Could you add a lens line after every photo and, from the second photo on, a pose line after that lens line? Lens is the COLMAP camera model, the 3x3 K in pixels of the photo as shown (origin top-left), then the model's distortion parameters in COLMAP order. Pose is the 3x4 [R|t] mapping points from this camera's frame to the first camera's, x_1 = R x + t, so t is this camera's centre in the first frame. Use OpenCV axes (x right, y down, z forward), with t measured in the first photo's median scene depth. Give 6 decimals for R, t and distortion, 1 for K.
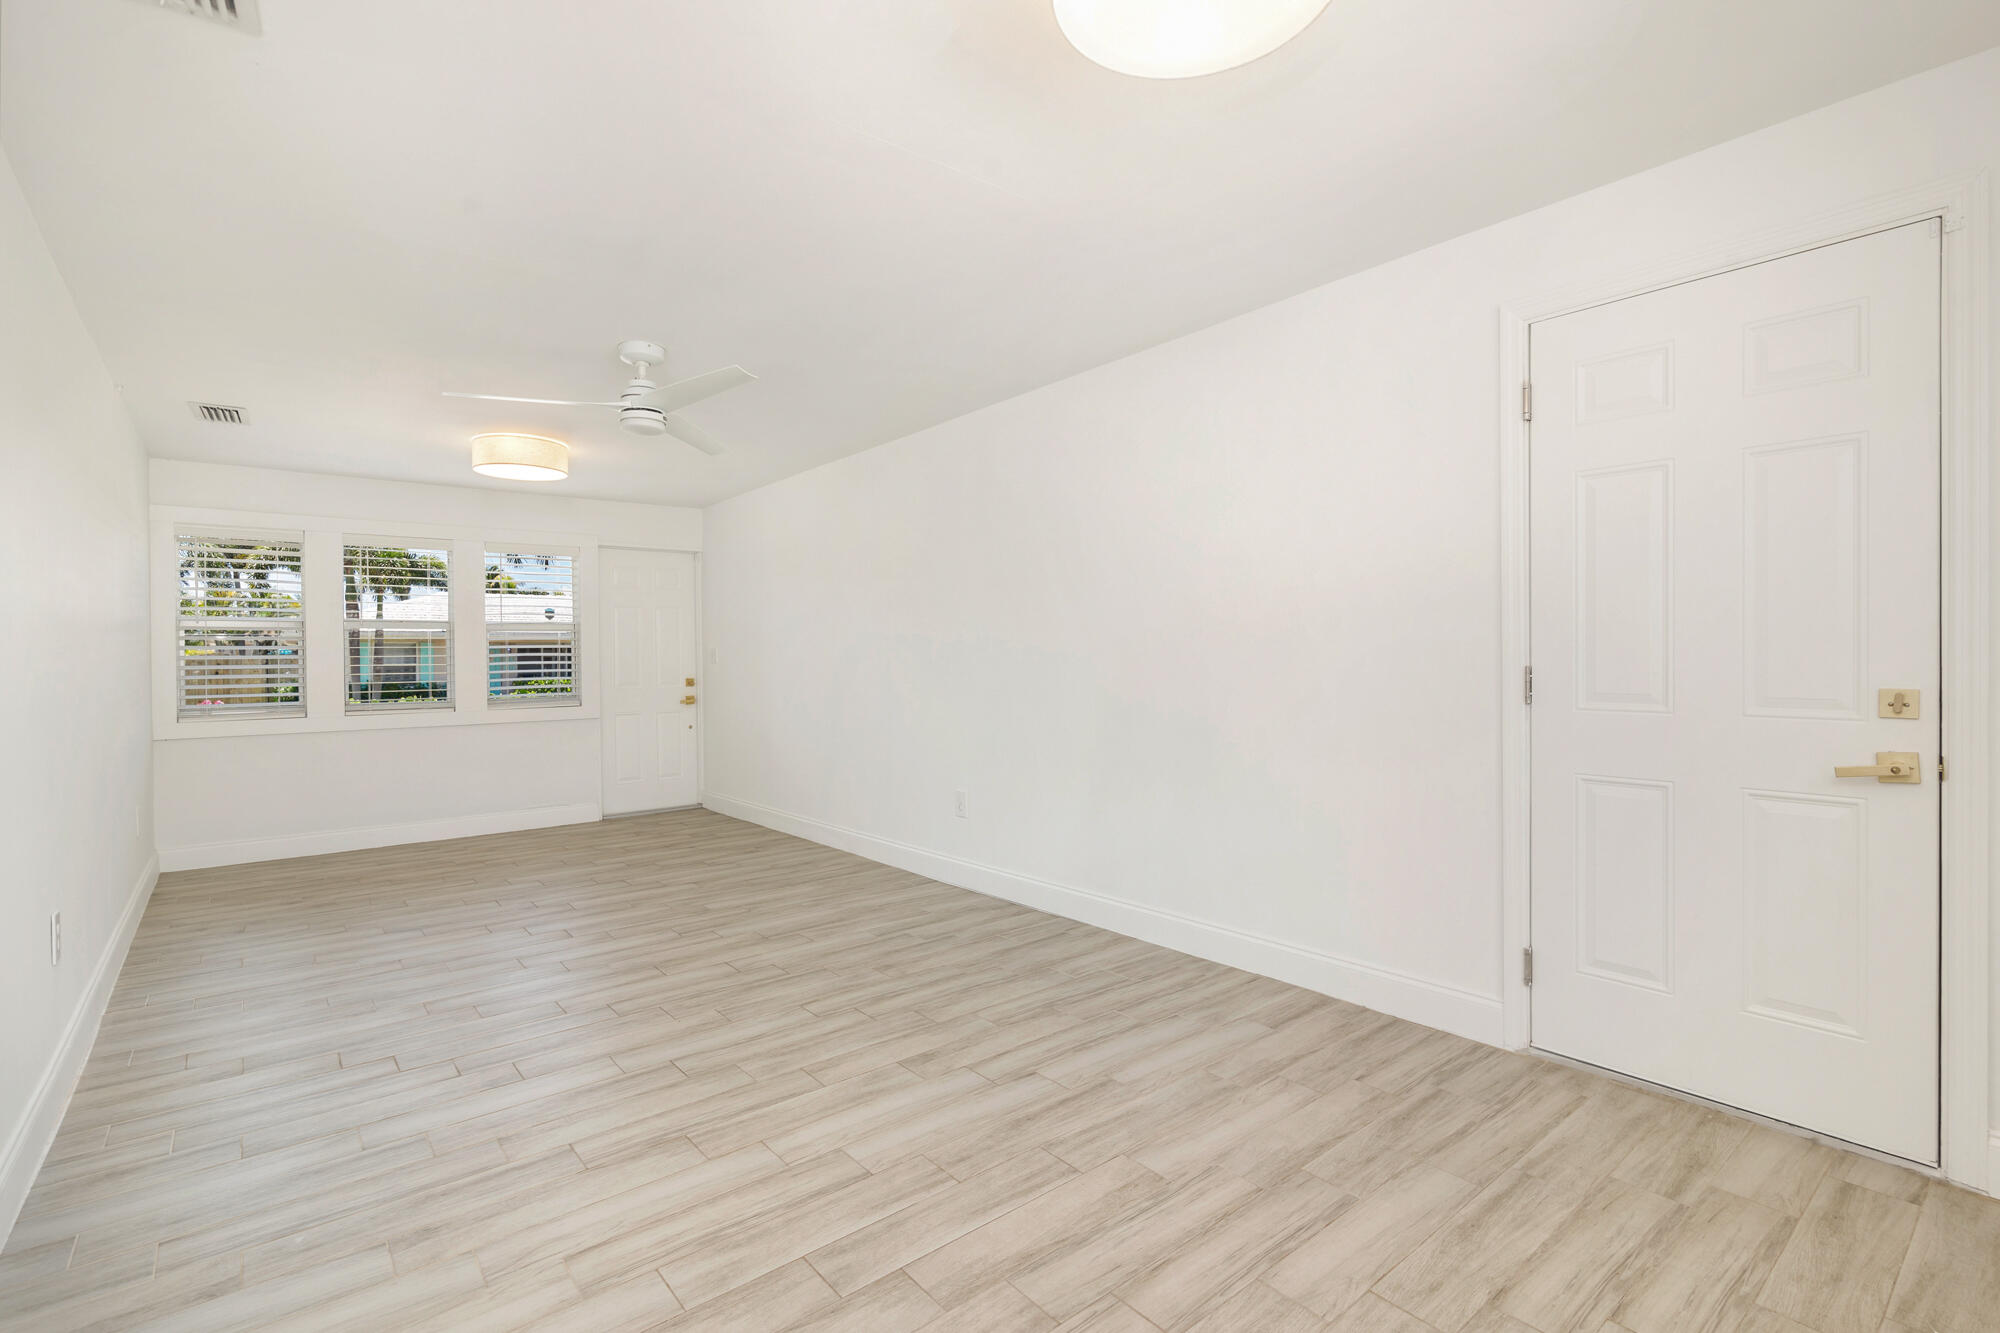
lens RADIAL K [[915.8, 0, 1010.1], [0, 915.8, 662.3], [0, 0, 1]] dist [0.002083, 0.000830]
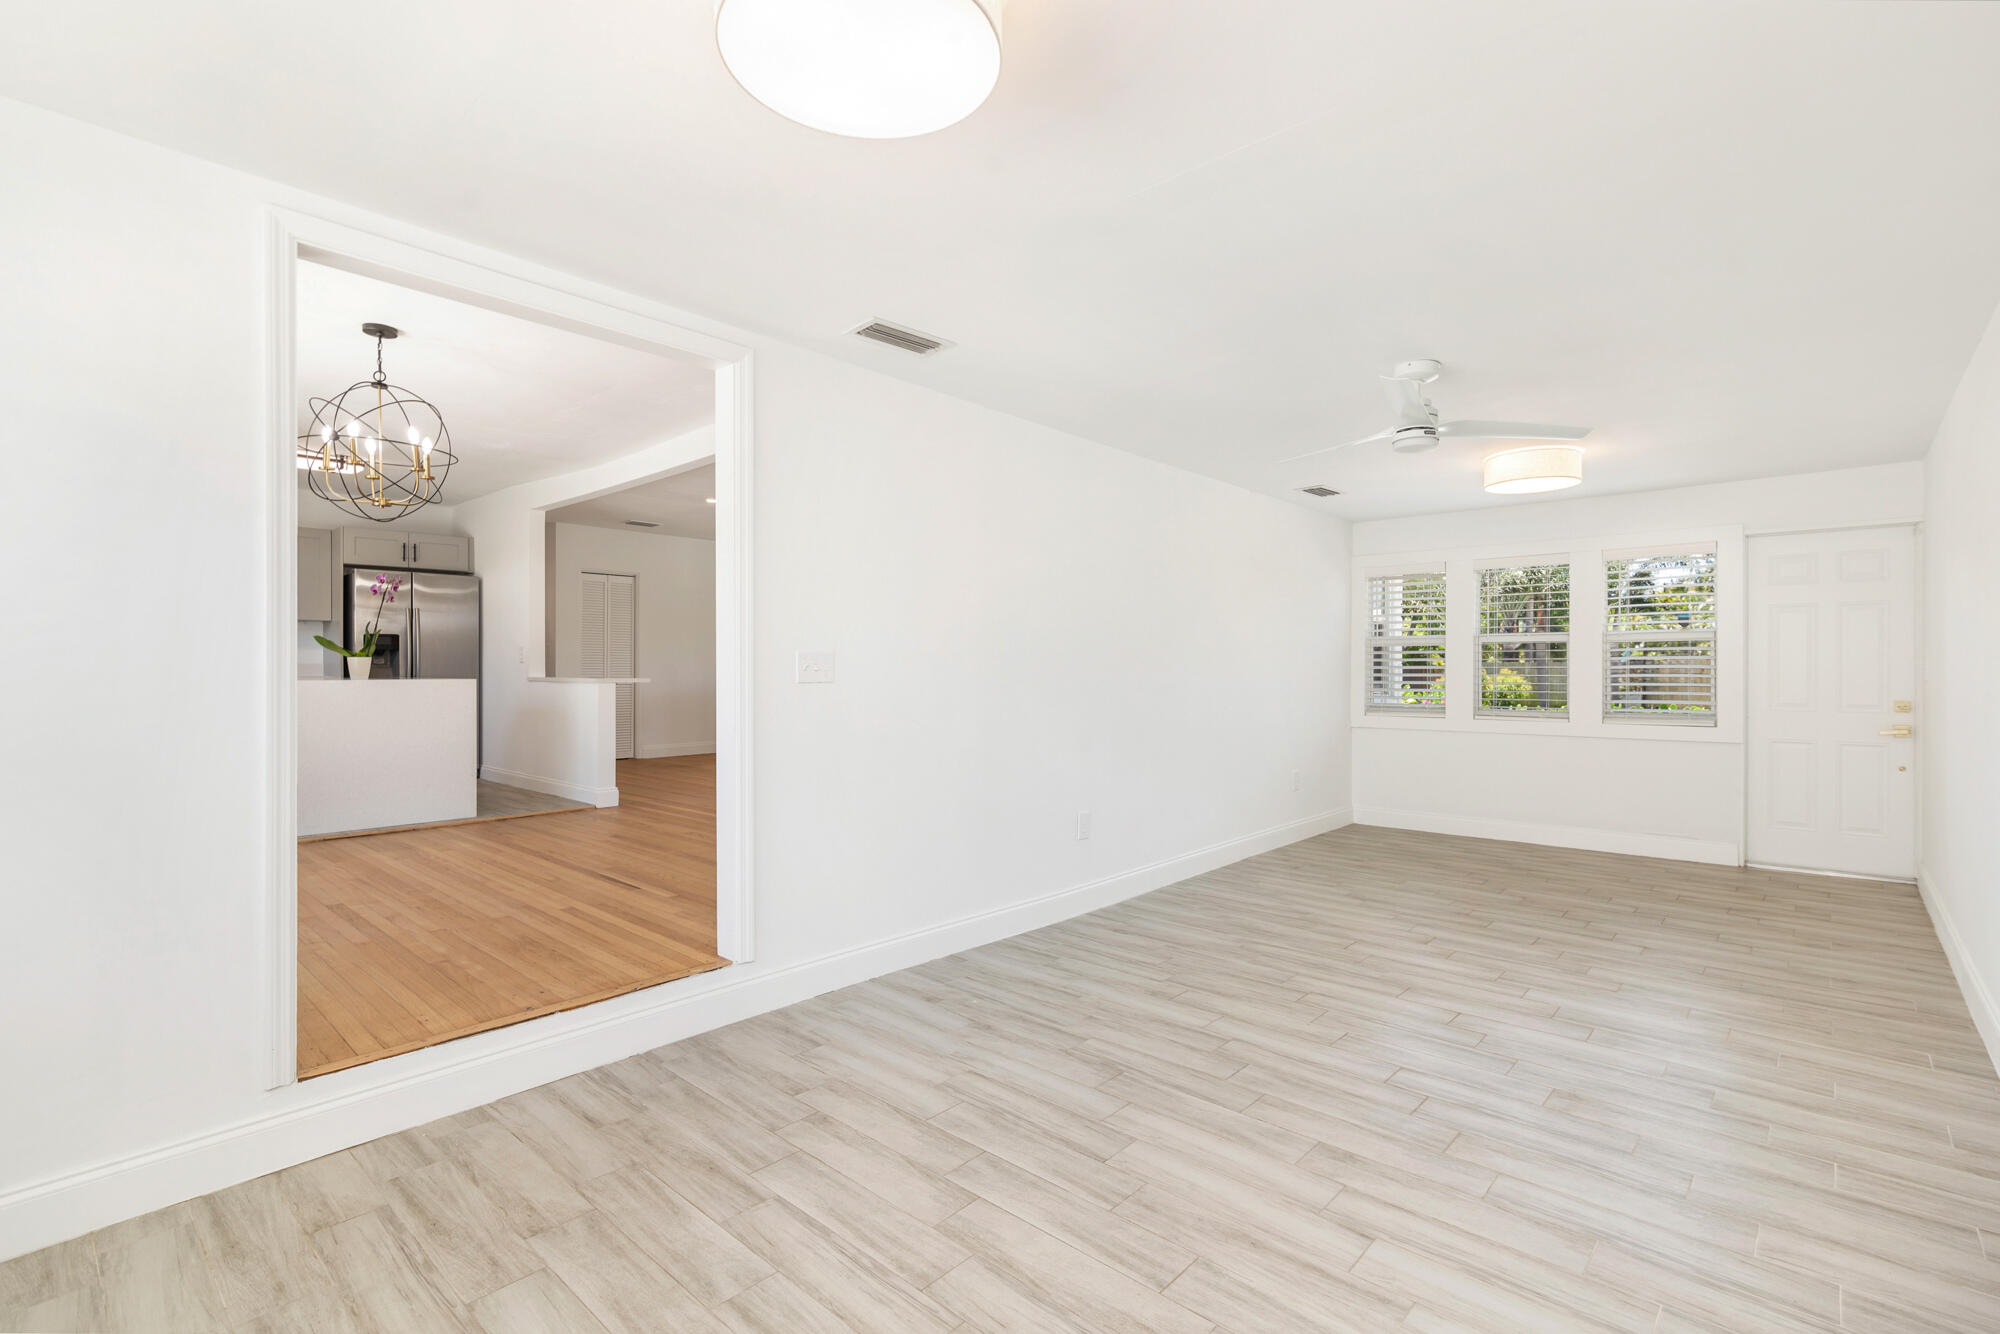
lens RADIAL K [[915.8, 0, 1017.5], [0, 915.8, 656.8], [0, 0, 1]] dist [0.002083, 0.000830]
pose [[0.144316, -0.000754, -0.989531, 0.623618], [-0.006130, 0.999980, -0.001656, -0.027972], [0.989513, 0.006304, 0.144308, 0.501582]]
